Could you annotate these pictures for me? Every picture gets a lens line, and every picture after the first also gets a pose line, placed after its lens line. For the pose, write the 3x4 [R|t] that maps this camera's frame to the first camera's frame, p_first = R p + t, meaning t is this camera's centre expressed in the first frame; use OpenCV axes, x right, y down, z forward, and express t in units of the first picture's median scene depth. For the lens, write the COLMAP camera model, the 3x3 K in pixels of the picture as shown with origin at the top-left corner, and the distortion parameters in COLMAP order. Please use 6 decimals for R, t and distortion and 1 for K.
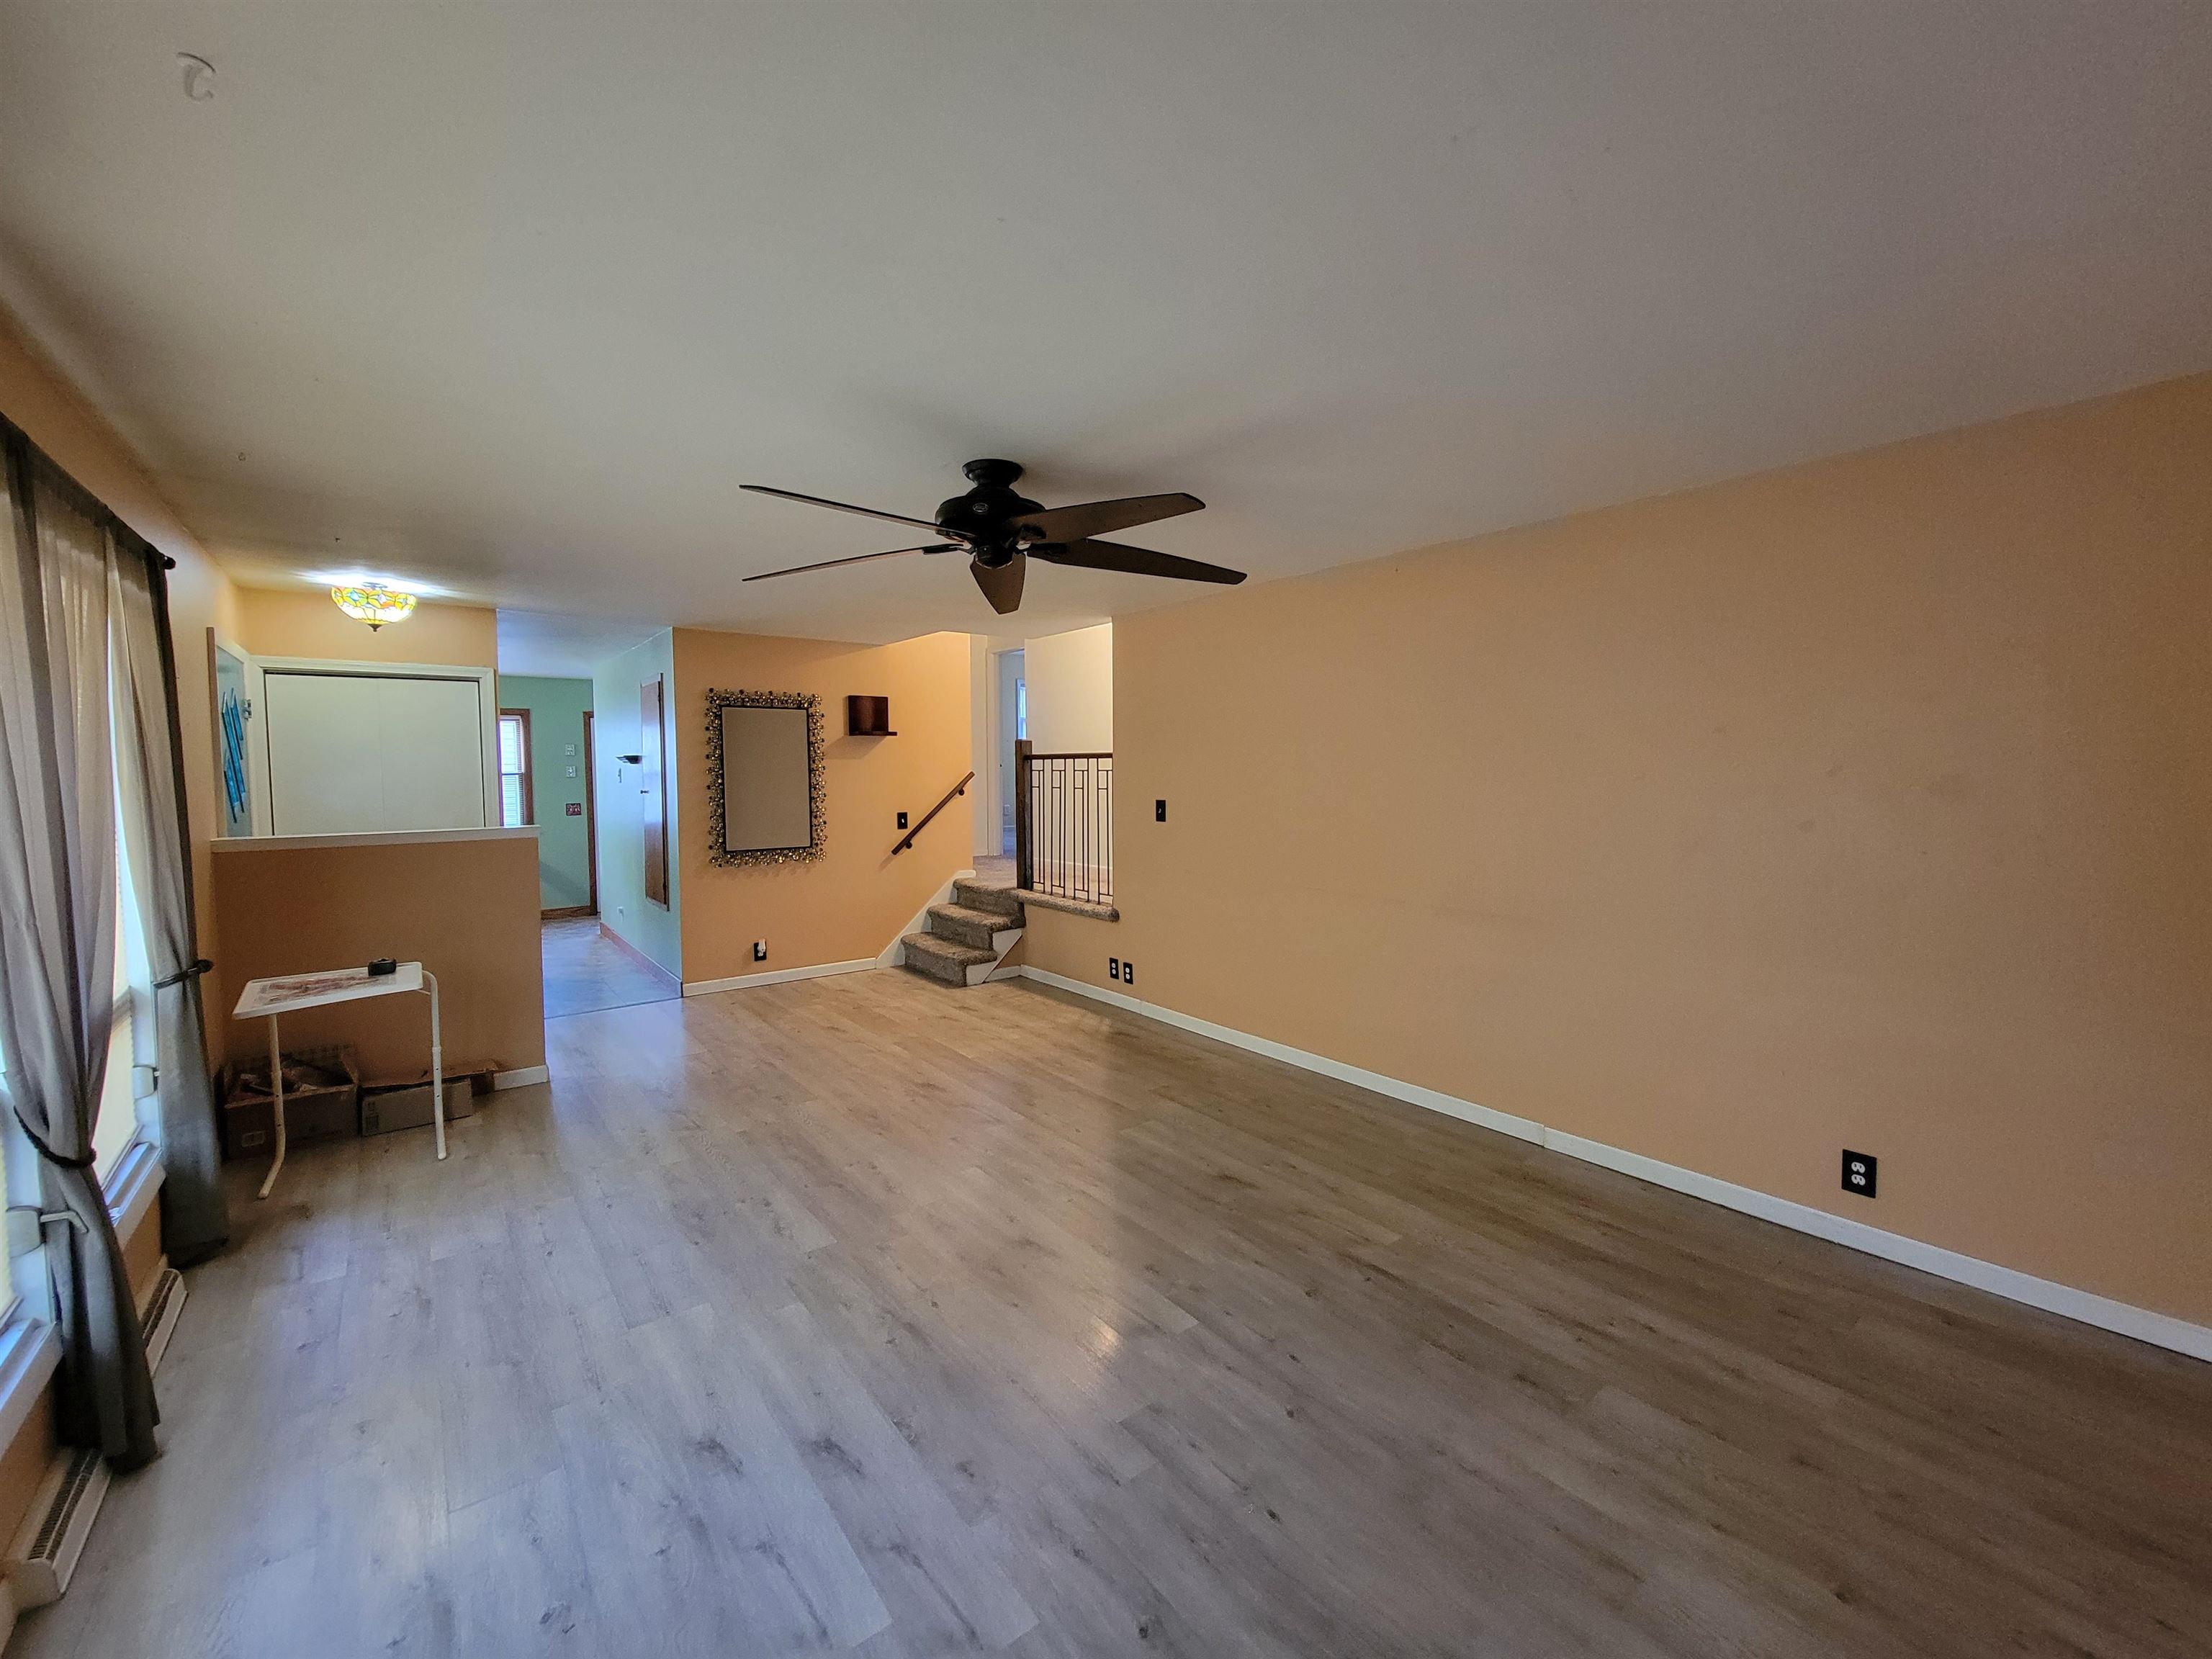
lens RADIAL K [[898.9, 0, 1106.0], [0, 898.9, 829.5], [0, 0, 1]] dist [-0.000307, 0.000089]
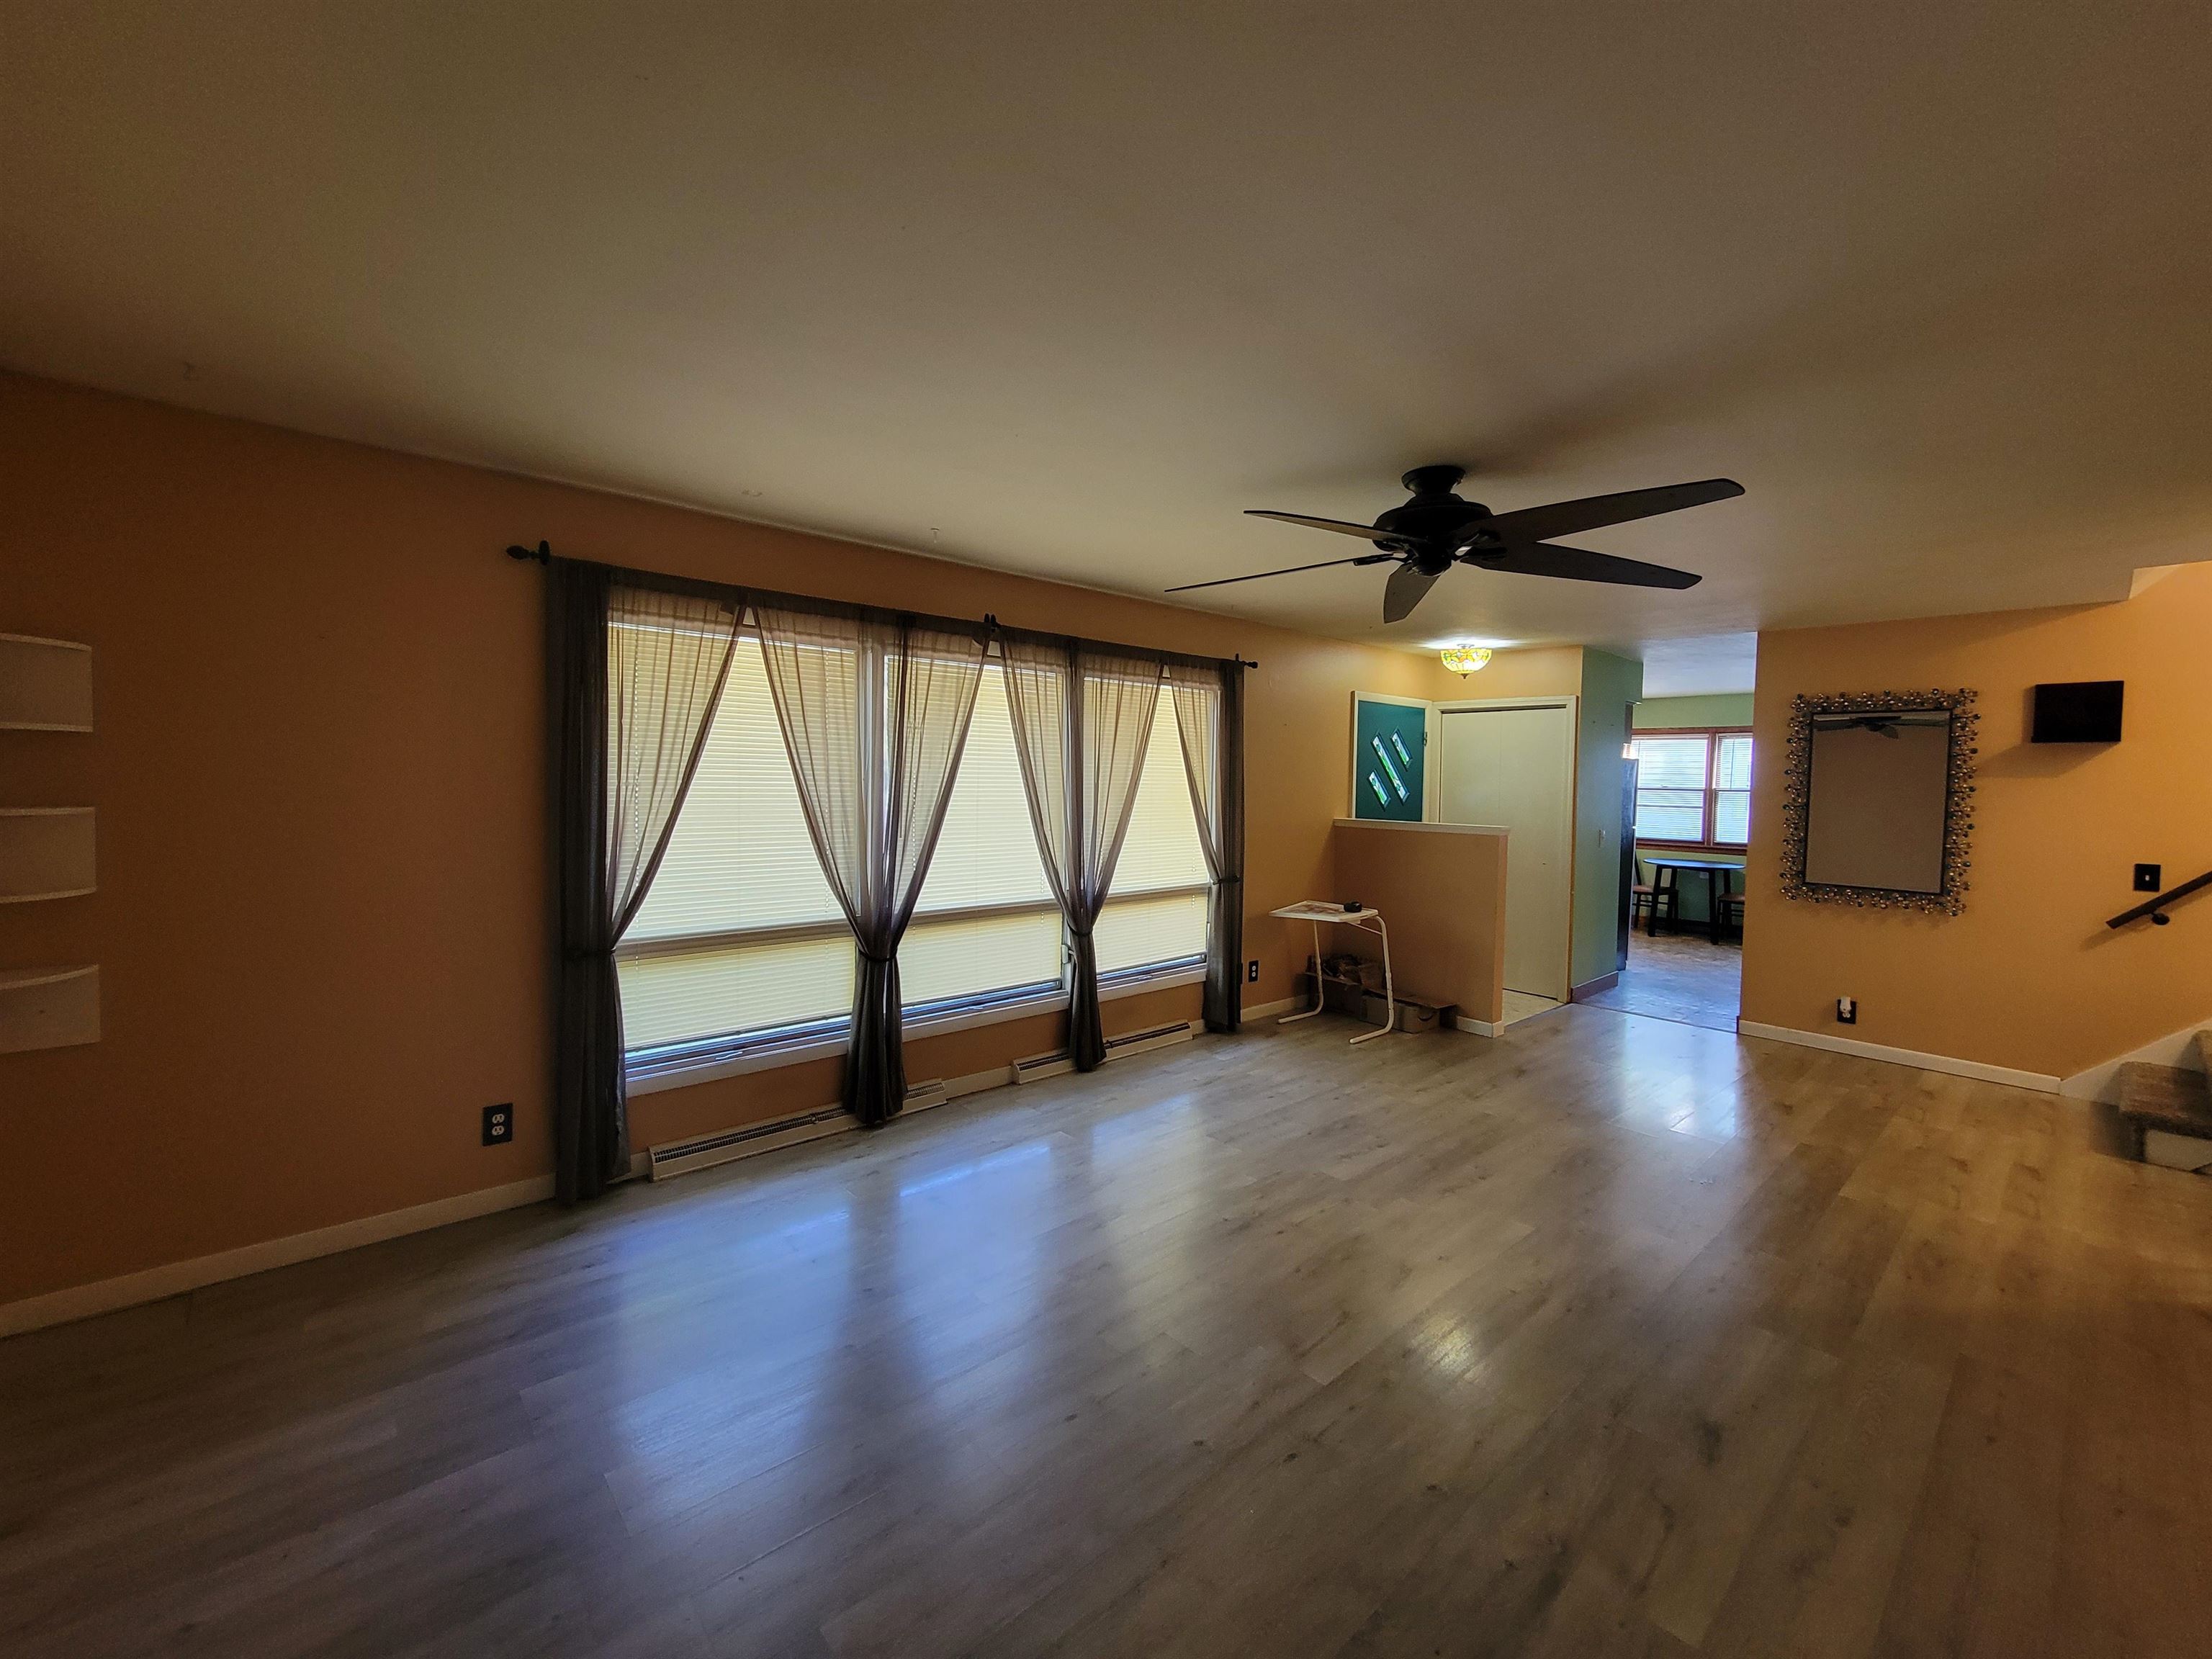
lens RADIAL K [[905.4, 0, 1103.4], [0, 905.4, 809.6], [0, 0, 1]] dist [-0.000853, -0.000139]
pose [[0.067841, 0.047733, -0.996554, 0.527386], [-0.088577, 0.995199, 0.041639, -0.028456], [0.993756, 0.085447, 0.071744, 0.355723]]
